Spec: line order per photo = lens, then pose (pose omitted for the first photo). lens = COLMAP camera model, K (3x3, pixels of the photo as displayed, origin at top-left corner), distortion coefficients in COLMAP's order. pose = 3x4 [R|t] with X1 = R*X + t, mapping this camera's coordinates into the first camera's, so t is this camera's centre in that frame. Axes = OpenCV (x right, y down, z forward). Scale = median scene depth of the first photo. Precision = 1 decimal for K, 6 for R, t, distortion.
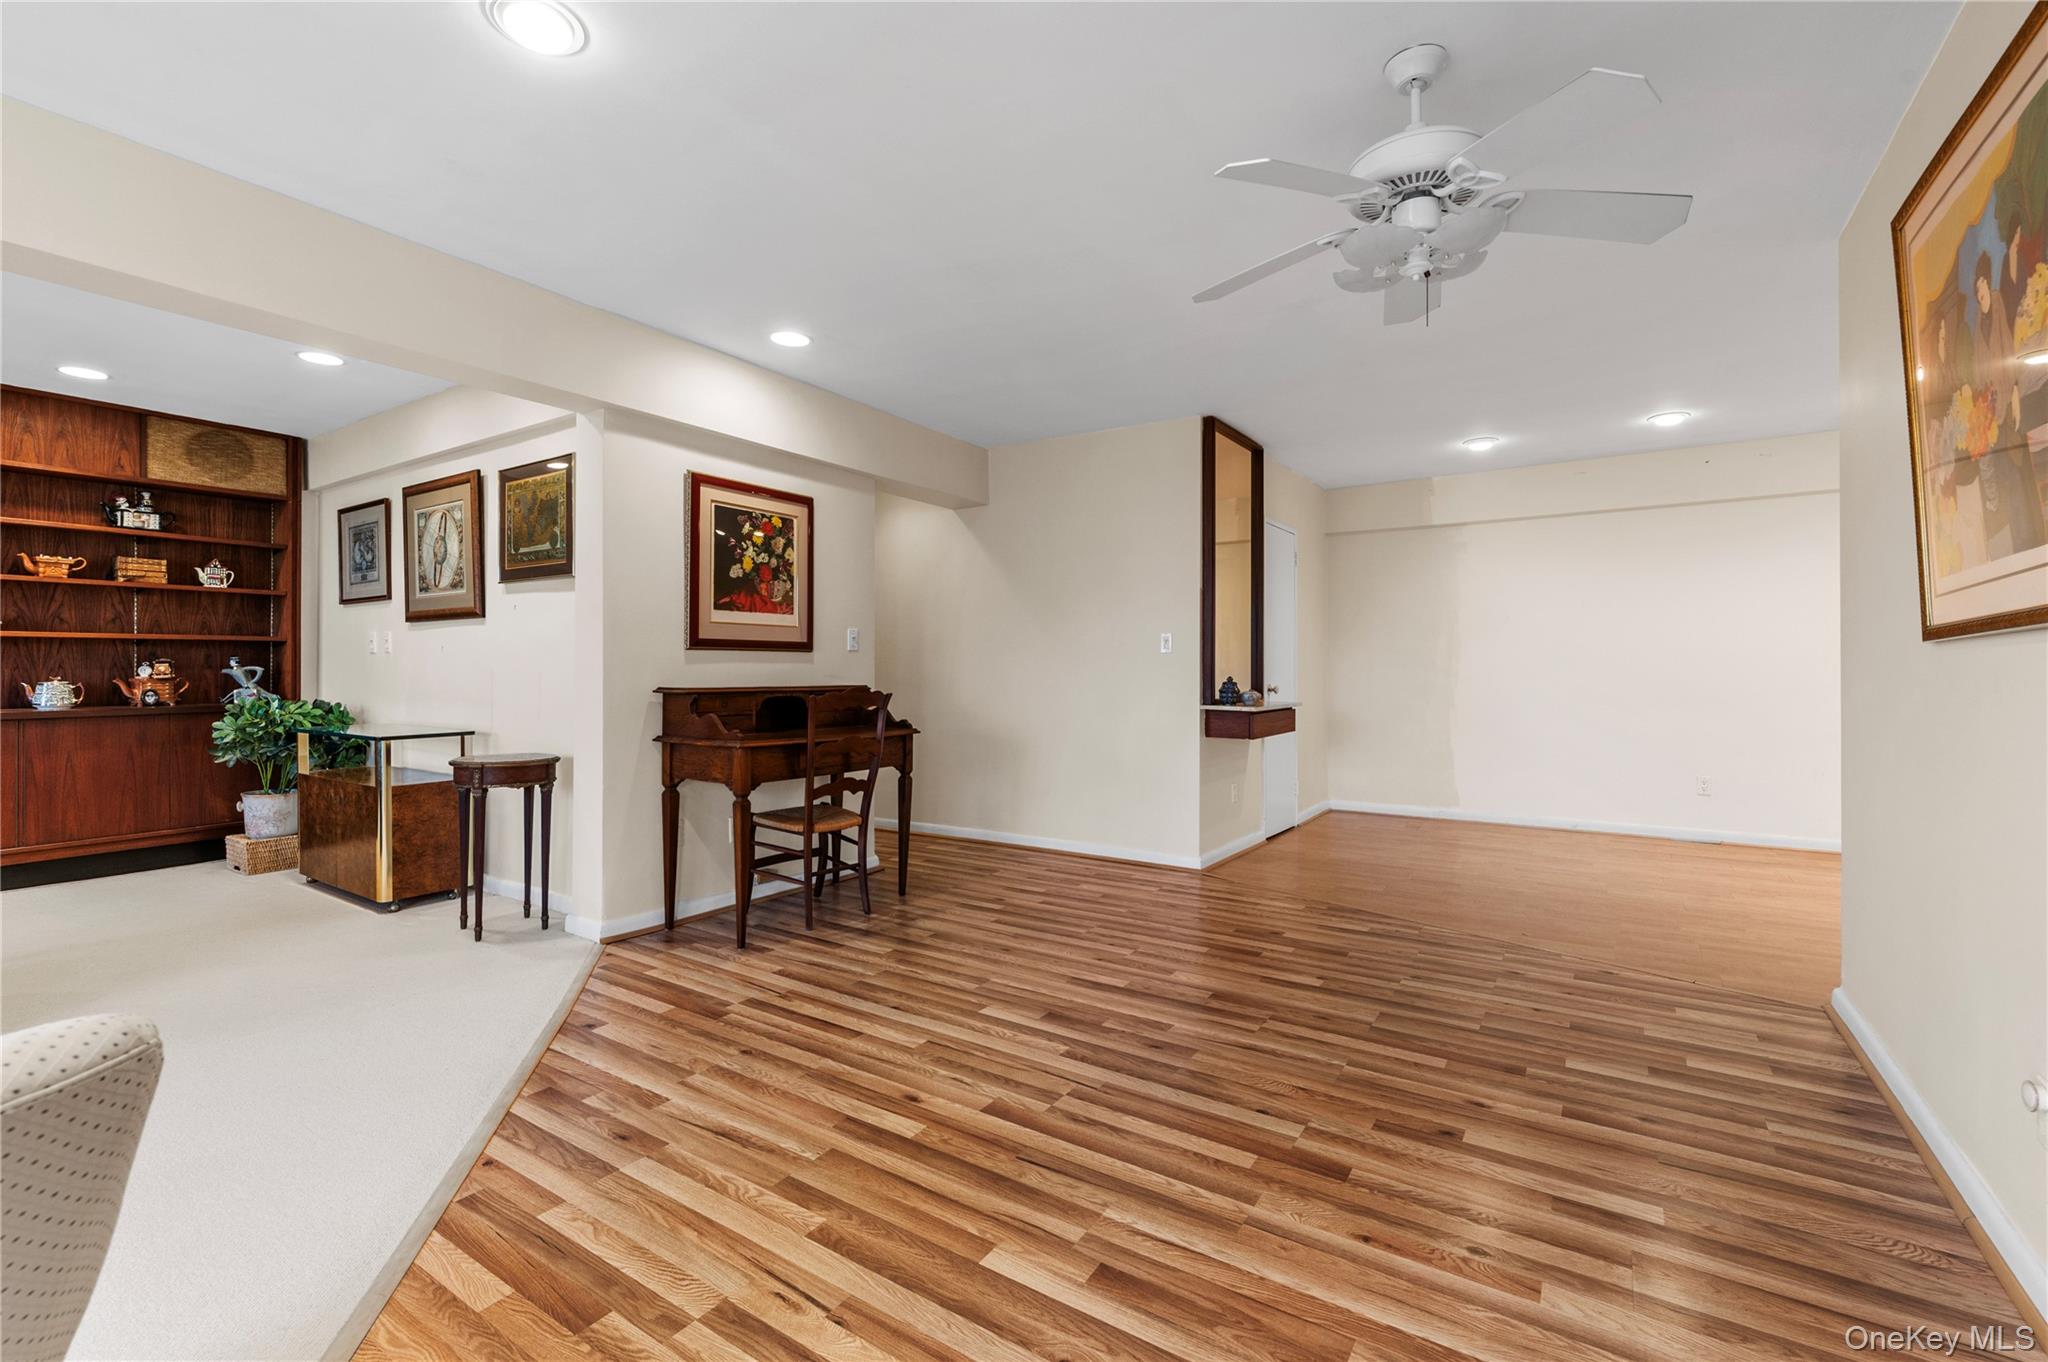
lens RADIAL K [[881.7, 0, 1029.6], [0, 881.7, 671.8], [0, 0, 1]] dist [-0.001096, -0.000052]
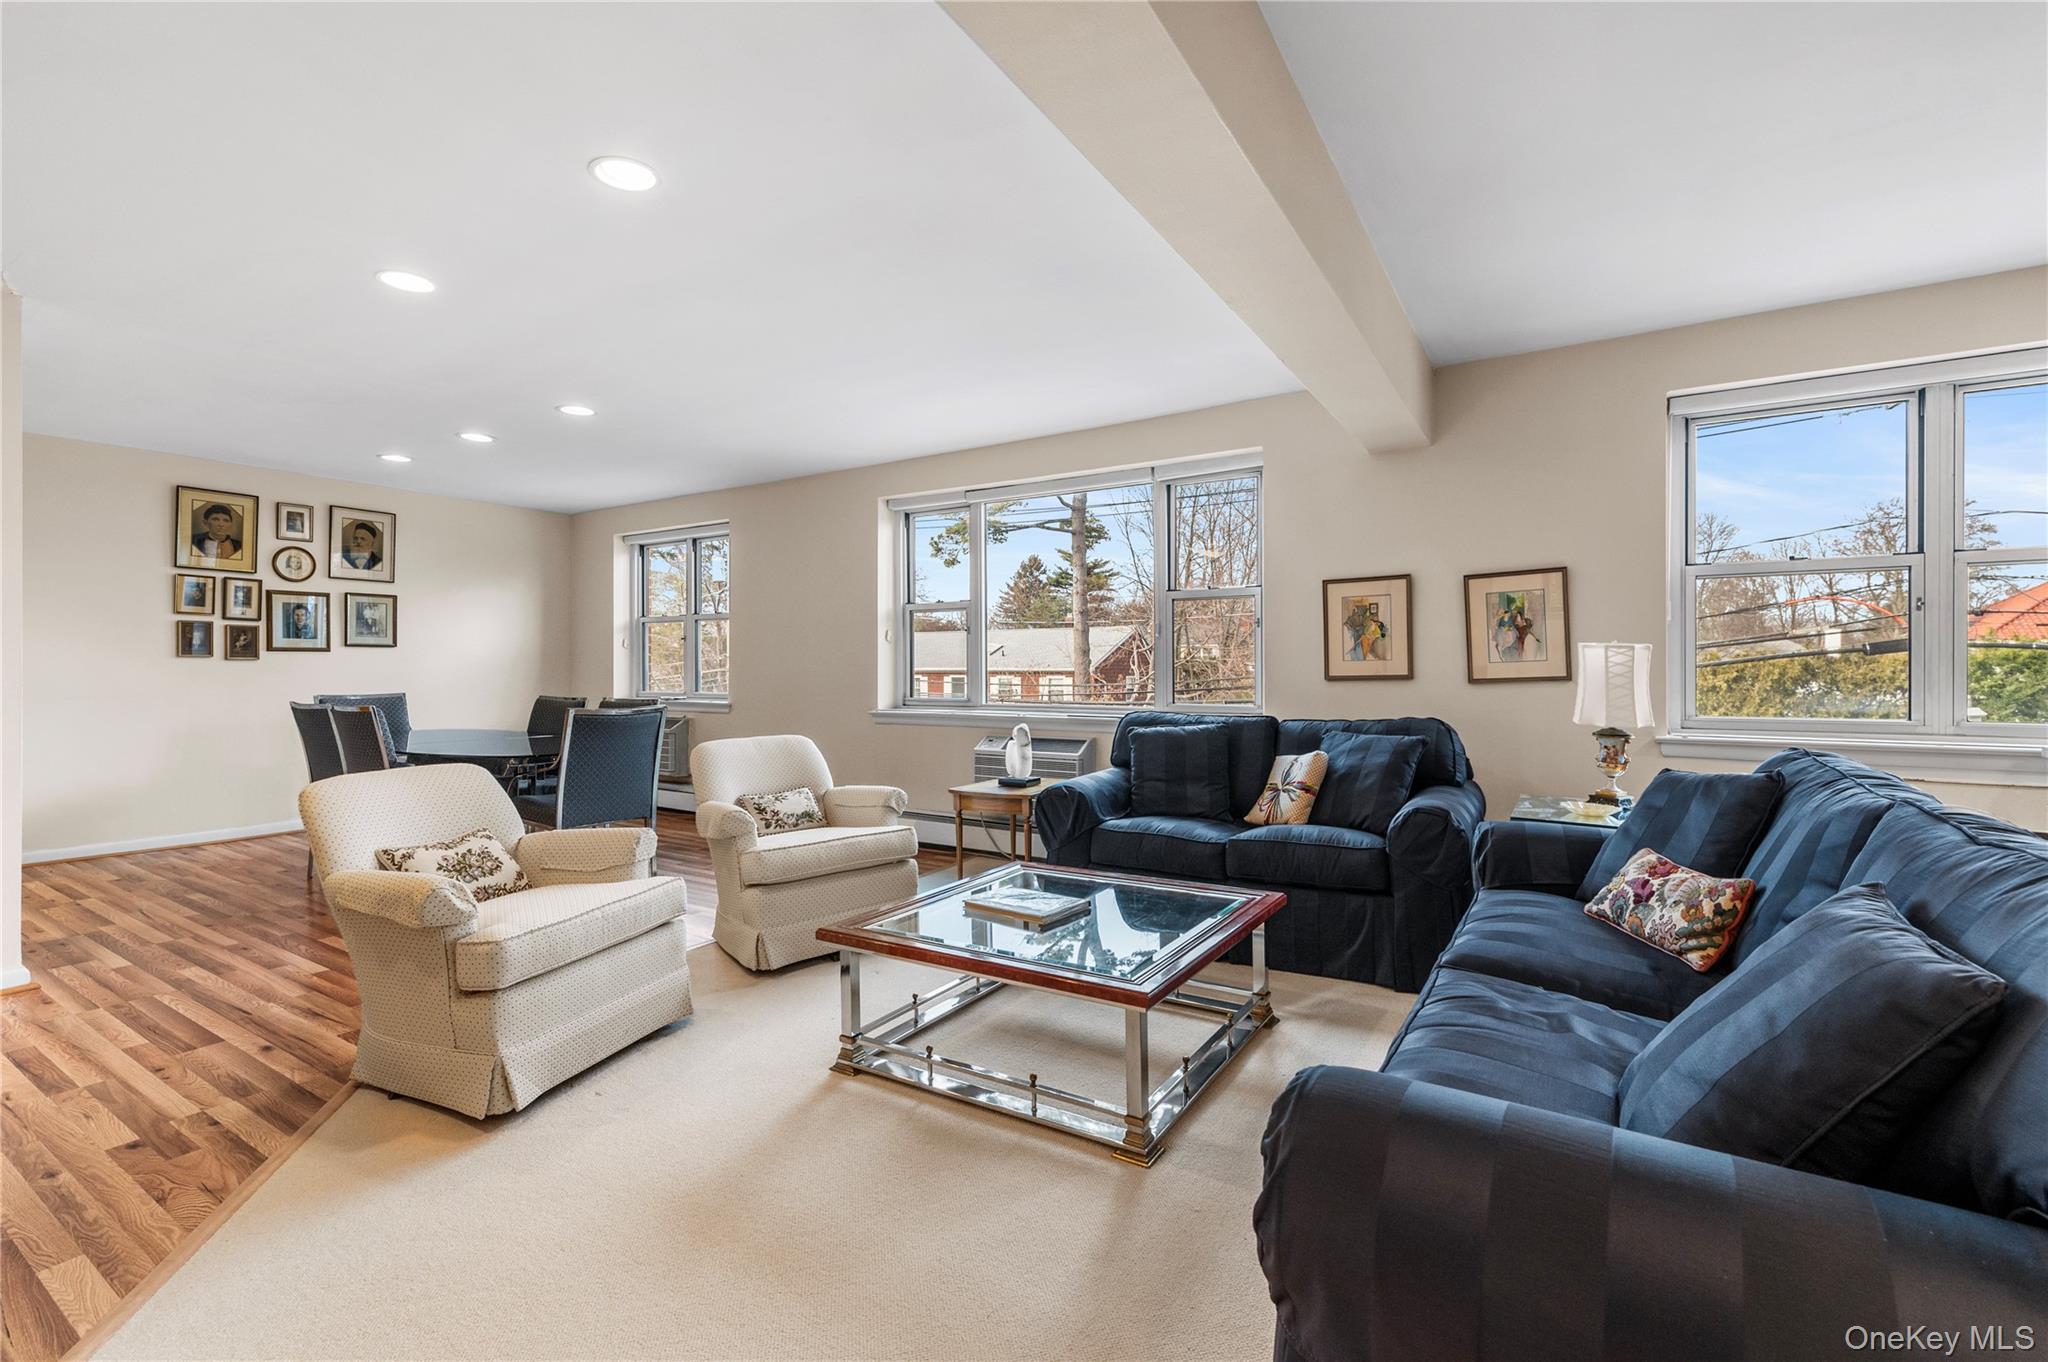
lens RADIAL K [[881.7, 0, 1029.6], [0, 881.7, 671.8], [0, 0, 1]] dist [-0.001096, -0.000052]
pose [[-0.999843, 0.002466, -0.017574, -0.646476], [0.002422, 0.999994, 0.002539, -0.006529], [0.017580, 0.002496, -0.999842, 0.762660]]
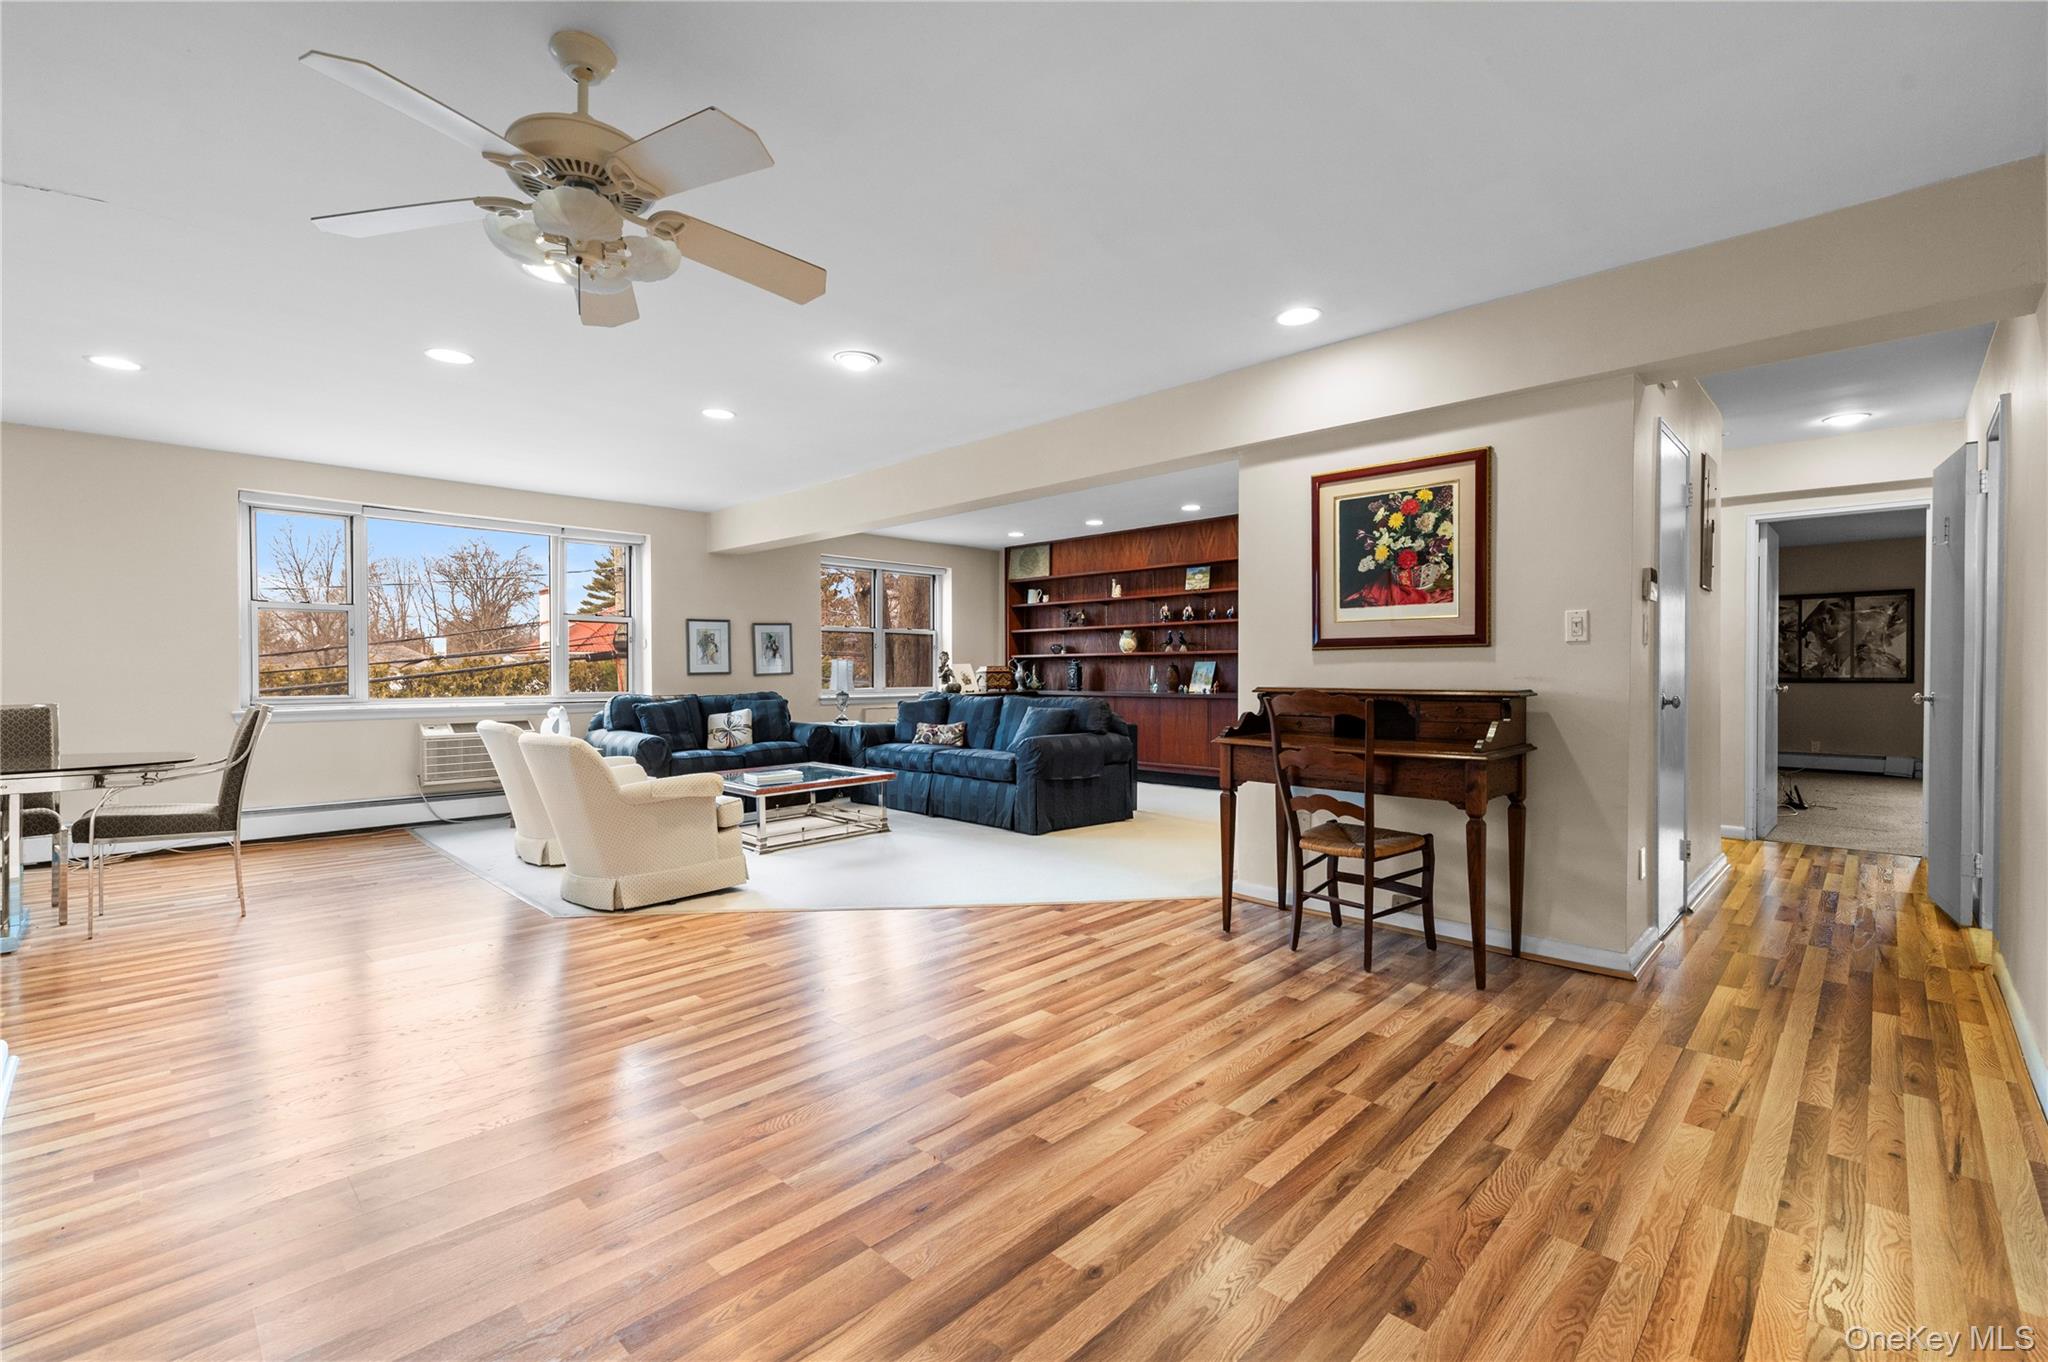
lens RADIAL K [[879.3, 0, 1028.7], [0, 879.3, 685.9], [0, 0, 1]] dist [0.001822, 0.000323]
pose [[-0.191063, 0.015520, -0.981455, 0.615244], [-0.000429, 0.999874, 0.015895, -0.000134], [0.981578, 0.003458, -0.191032, 0.782981]]
